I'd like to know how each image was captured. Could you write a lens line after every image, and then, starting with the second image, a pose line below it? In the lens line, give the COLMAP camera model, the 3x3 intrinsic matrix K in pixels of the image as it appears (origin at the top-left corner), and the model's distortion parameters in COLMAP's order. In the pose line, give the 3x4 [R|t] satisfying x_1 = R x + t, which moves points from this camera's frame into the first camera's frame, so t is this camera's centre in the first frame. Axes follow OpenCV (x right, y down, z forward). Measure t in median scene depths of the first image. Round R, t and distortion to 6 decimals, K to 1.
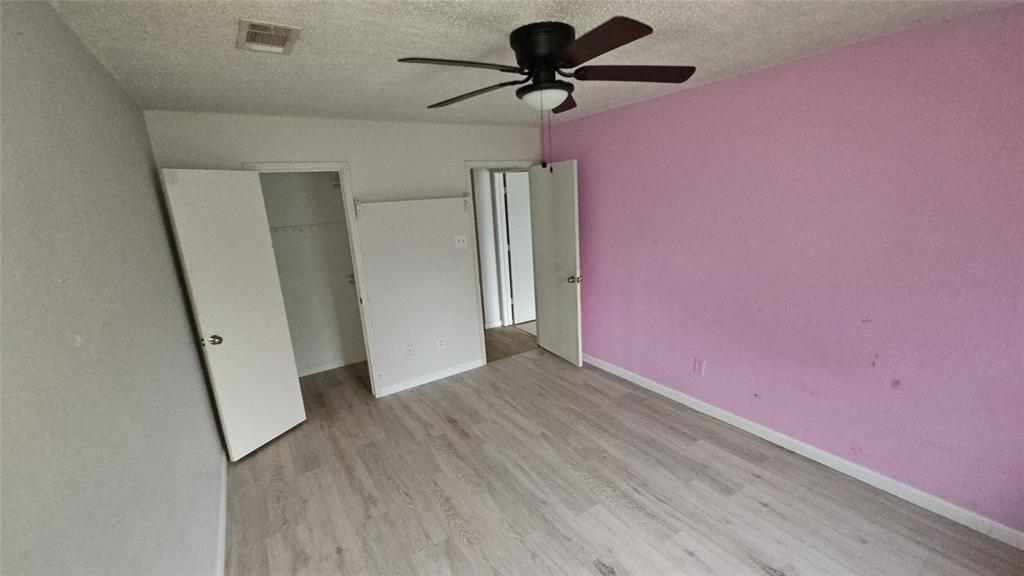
lens RADIAL K [[419.8, 0, 521.7], [0, 419.8, 291.1], [0, 0, 1]] dist [0.005914, -0.003471]
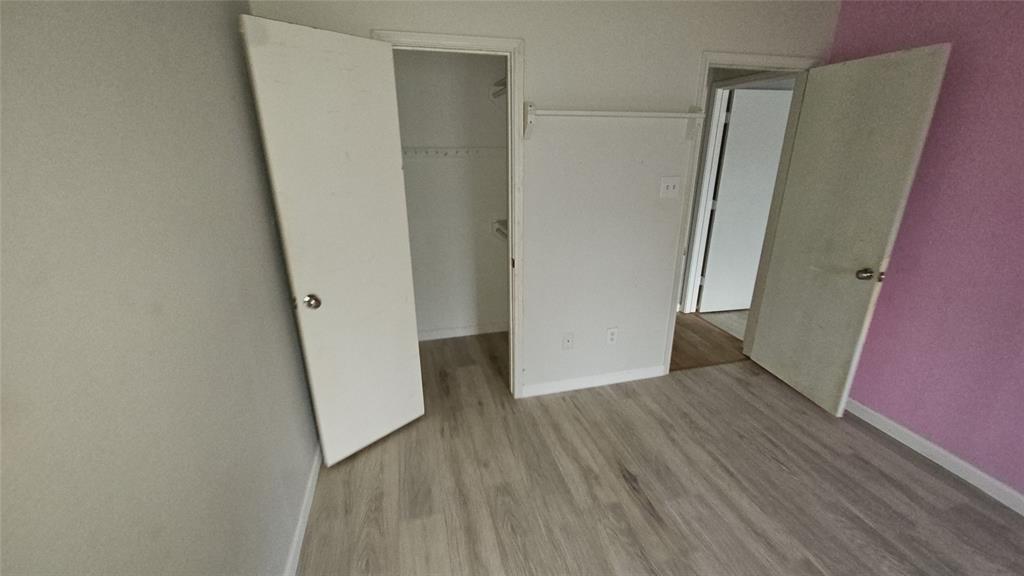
lens RADIAL K [[419.8, 0, 519.5], [0, 419.8, 288.4], [0, 0, 1]] dist [0.005914, -0.003471]
pose [[0.946433, 0.158127, -0.281534, -0.178646], [-0.126070, 0.983642, 0.128664, -0.025441], [0.297274, -0.086279, 0.950886, 0.361218]]
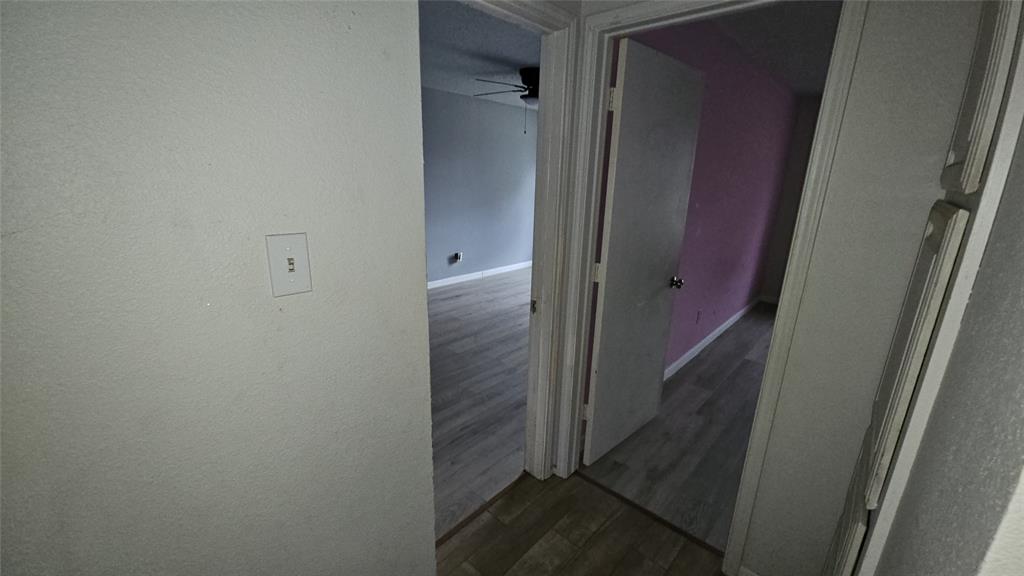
lens RADIAL K [[419.8, 0, 519.0], [0, 419.8, 293.1], [0, 0, 1]] dist [0.005914, -0.003471]
pose [[-0.253083, -0.223746, 0.941216, -0.439000], [0.203015, 0.938944, 0.277794, -0.255362], [-0.945904, 0.261385, -0.192207, 1.511651]]
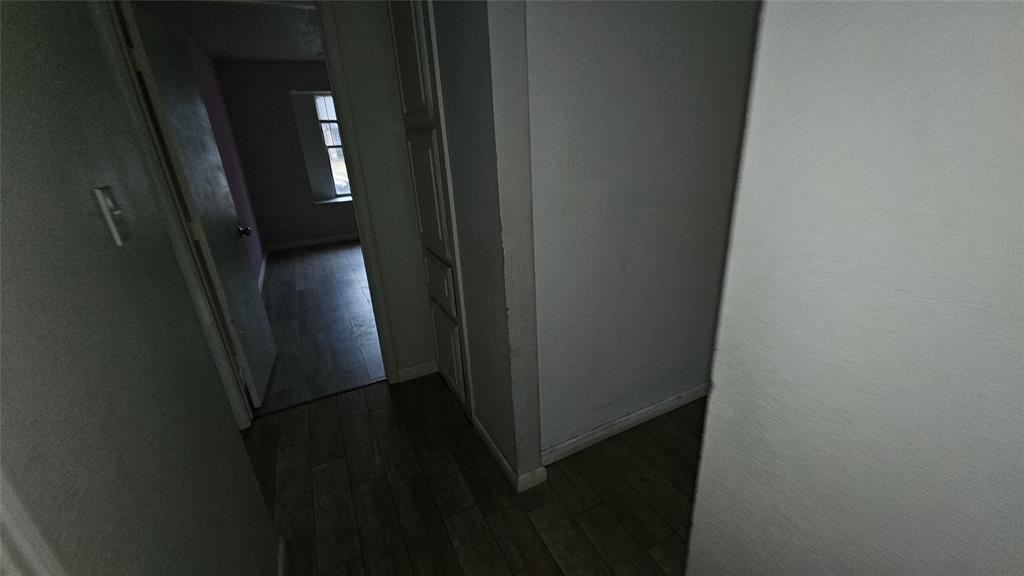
lens RADIAL K [[419.8, 0, 516.0], [0, 419.8, 292.0], [0, 0, 1]] dist [0.005914, -0.003471]
pose [[-0.986618, 0.055844, 0.153189, -0.463504], [0.132781, 0.820446, 0.556091, -0.301001], [-0.094629, 0.568990, -0.816882, 1.776901]]
